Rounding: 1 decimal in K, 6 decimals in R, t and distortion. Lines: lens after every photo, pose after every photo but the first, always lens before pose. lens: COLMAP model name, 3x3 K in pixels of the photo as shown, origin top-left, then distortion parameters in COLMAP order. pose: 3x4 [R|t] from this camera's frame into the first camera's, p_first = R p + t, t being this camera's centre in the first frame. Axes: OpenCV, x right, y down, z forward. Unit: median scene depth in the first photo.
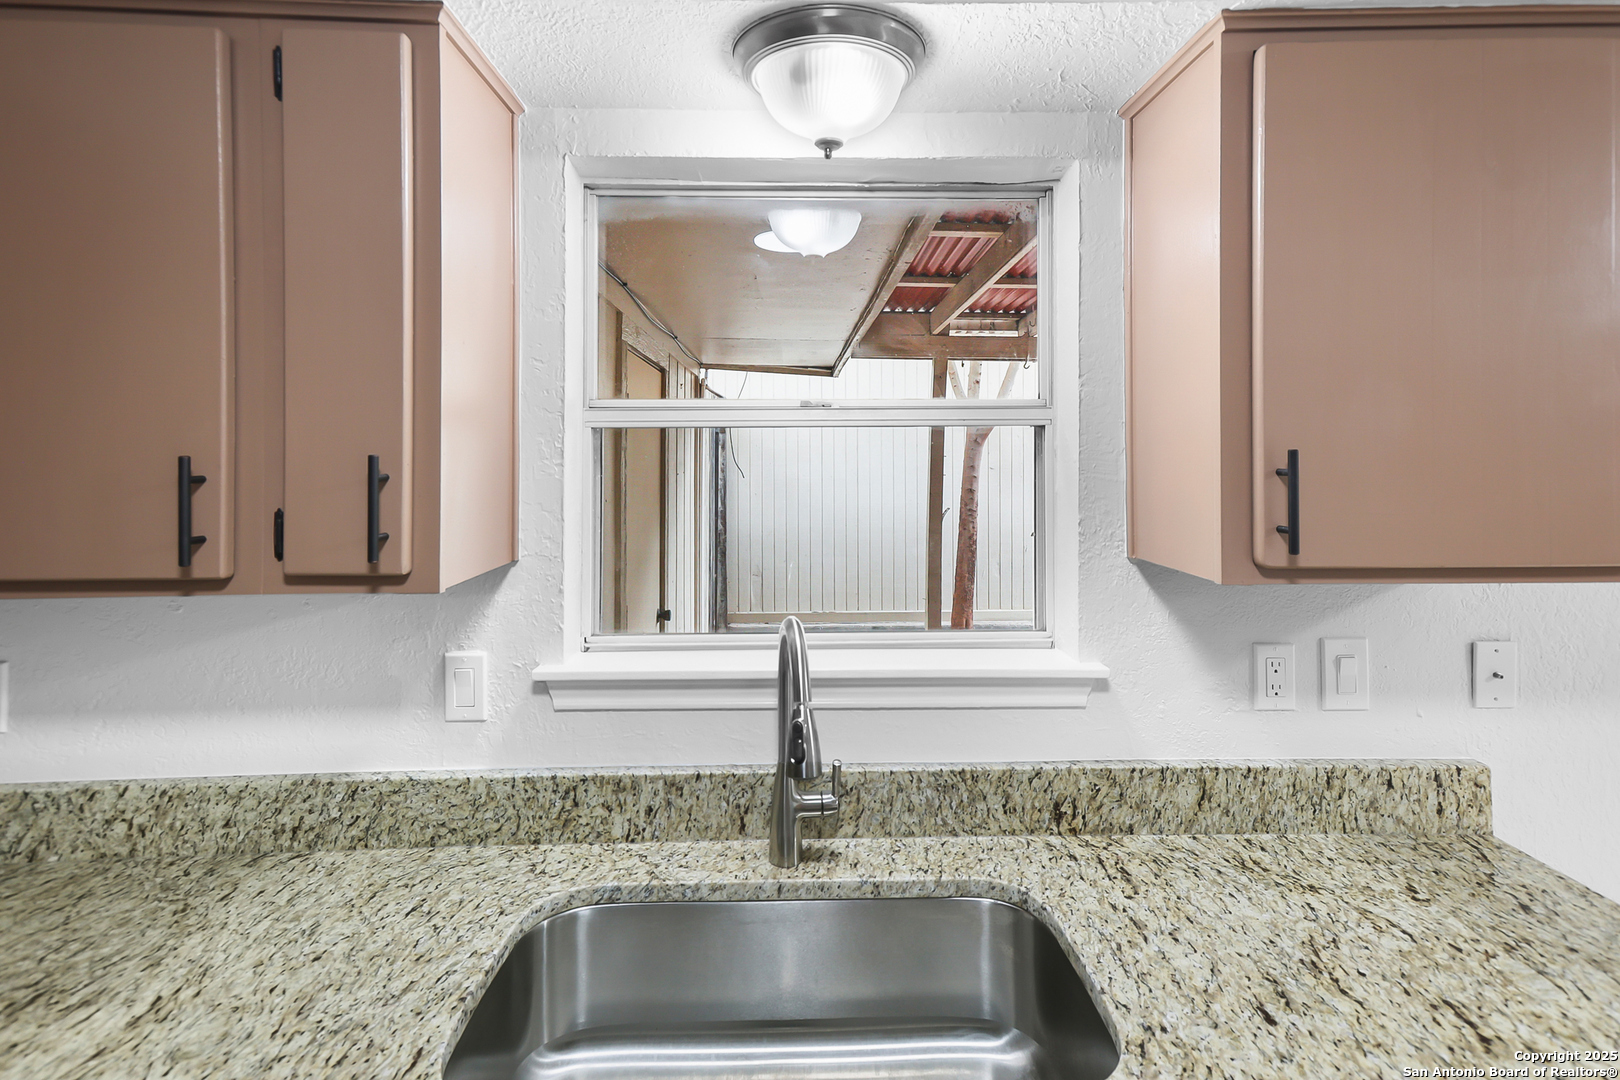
lens RADIAL K [[798.9, 0, 854.1], [0, 798.9, 453.3], [0, 0, 1]] dist [0.024144, 0.007624]
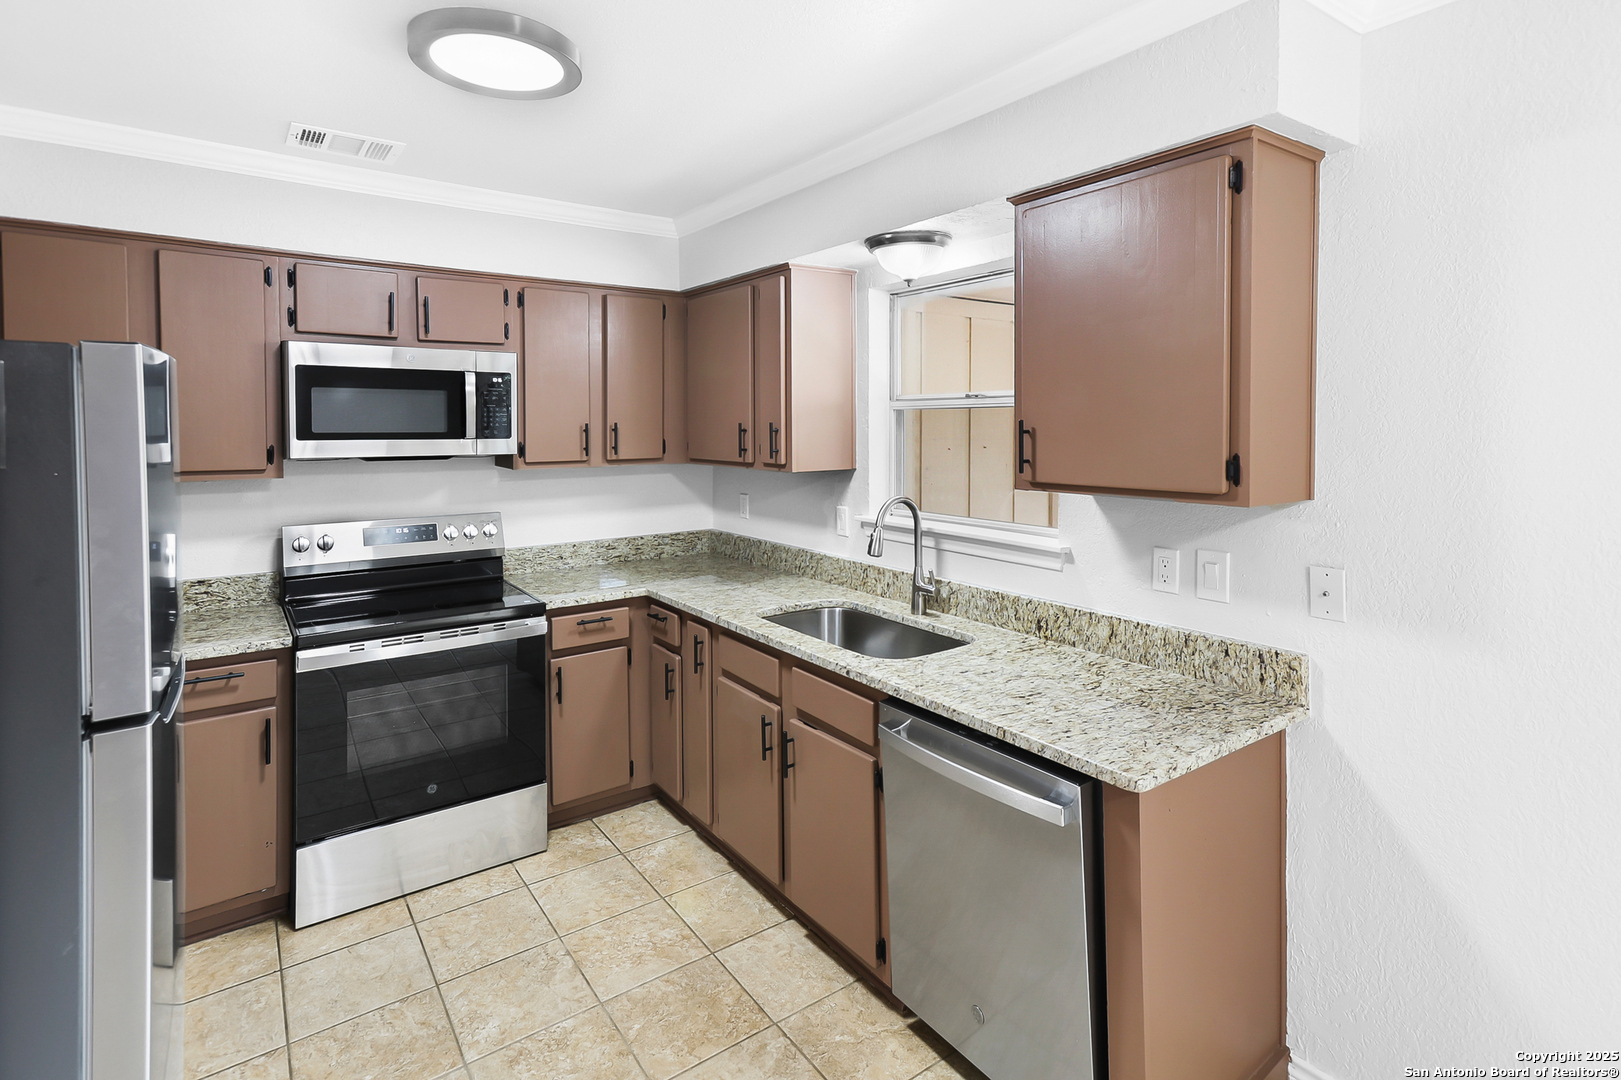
lens RADIAL K [[799.4, 0, 808.5], [0, 799.4, 435.1], [0, 0, 1]] dist [0.024144, 0.007624]
pose [[0.568984, 0.014833, -0.822214, 1.405580], [0.003475, 0.999785, 0.020441, -0.008743], [0.822341, -0.014488, 0.568811, -0.411814]]
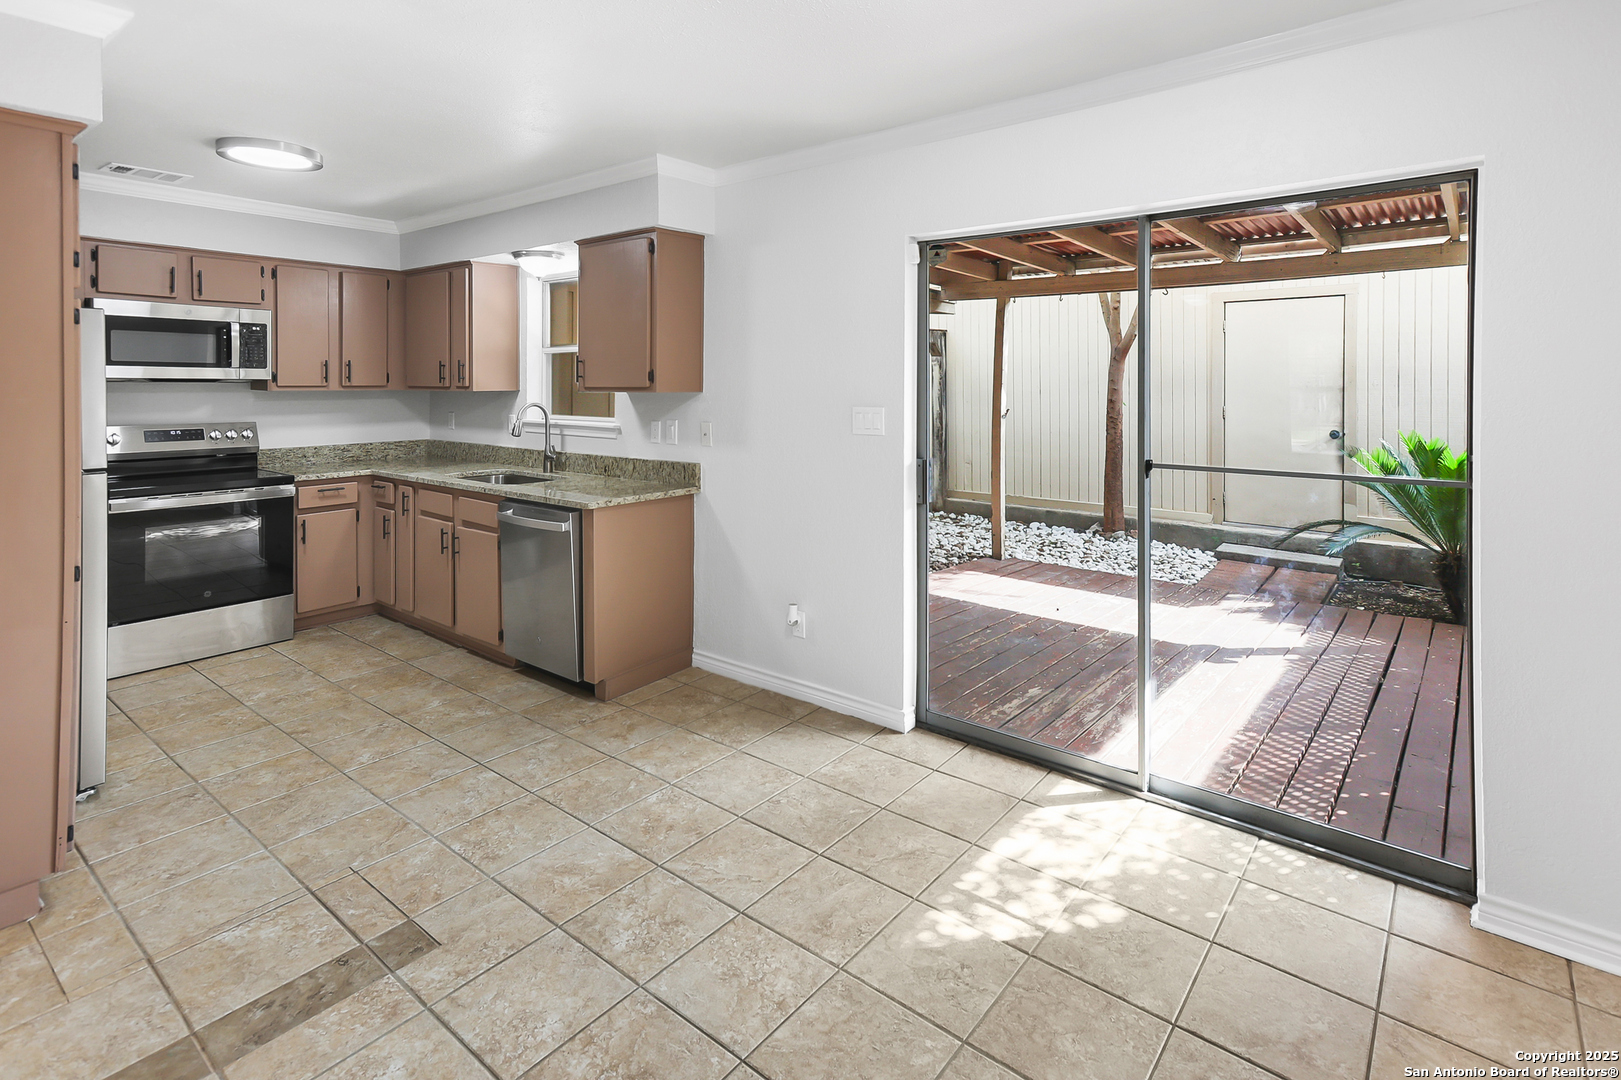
lens RADIAL K [[799.4, 0, 816.4], [0, 799.4, 389.1], [0, 0, 1]] dist [0.024144, 0.007624]
pose [[0.768397, 0.010859, -0.639881, 2.964423], [-0.003870, 0.999917, 0.012322, 0.078848], [0.639962, -0.006992, 0.768375, -0.935011]]
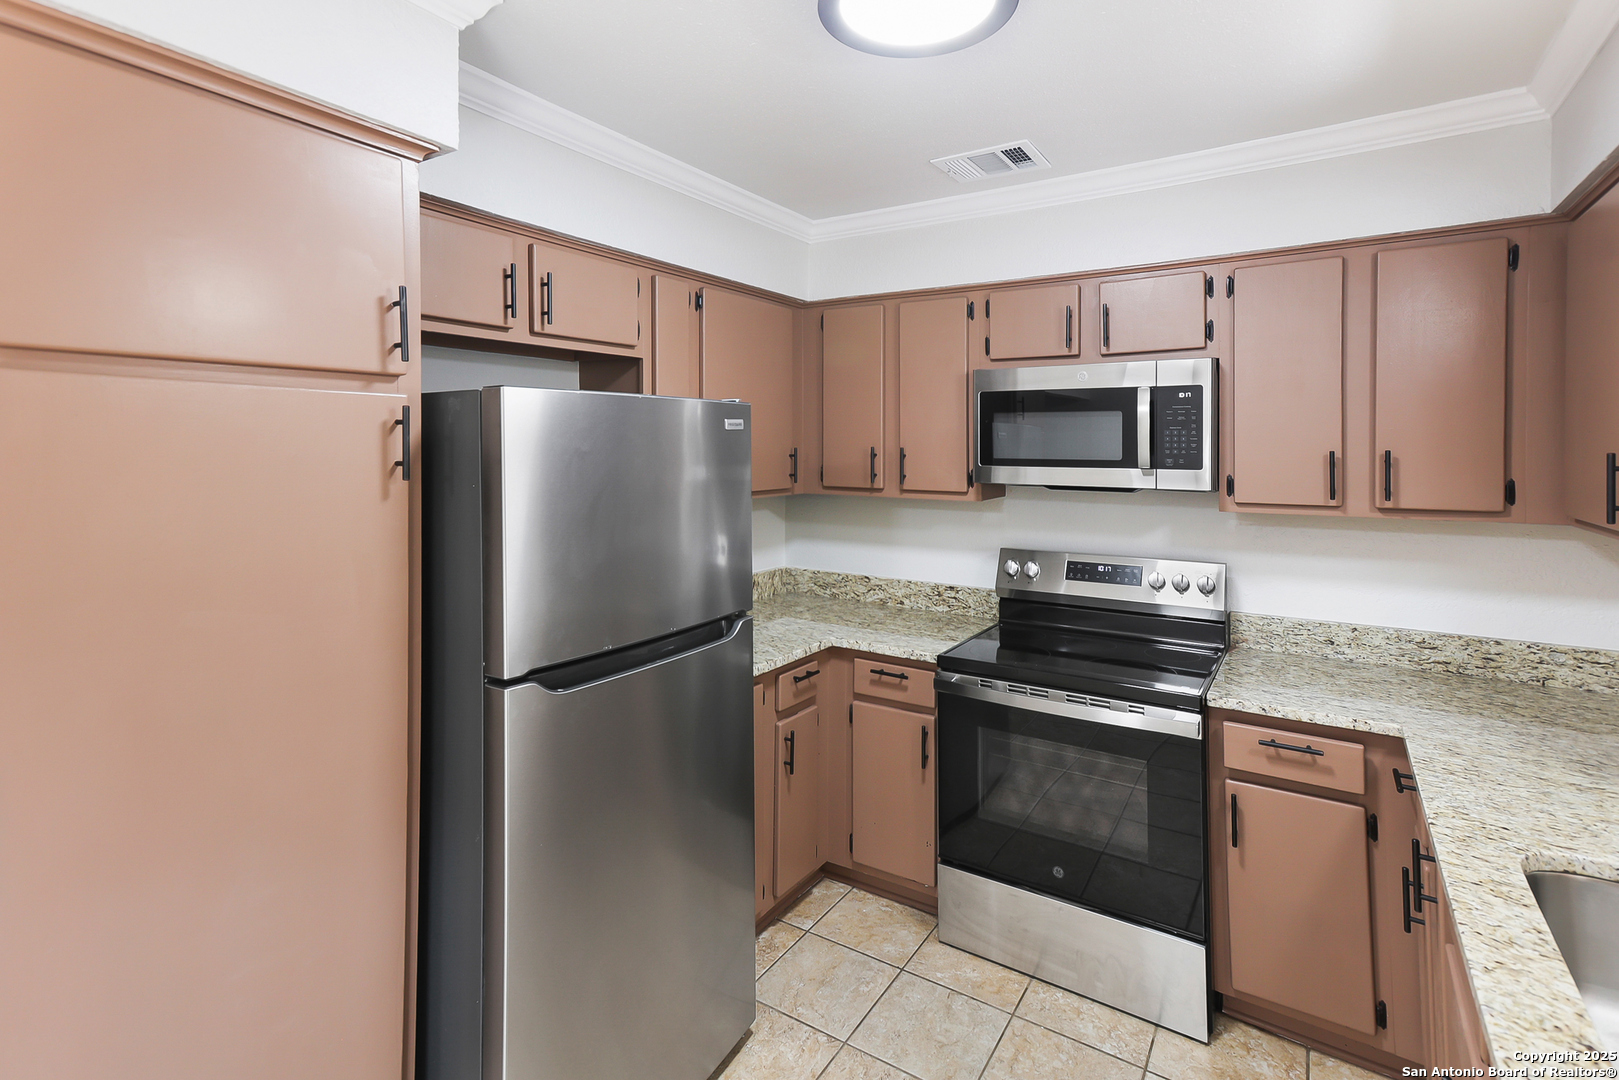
lens RADIAL K [[798.4, 0, 809.7], [0, 798.4, 444.2], [0, 0, 1]] dist [0.024144, 0.007624]
pose [[-0.545342, 0.001730, -0.838212, 0.989507], [0.004047, 0.999992, -0.000569, -0.014250], [0.838204, -0.003703, -0.545345, 0.429566]]
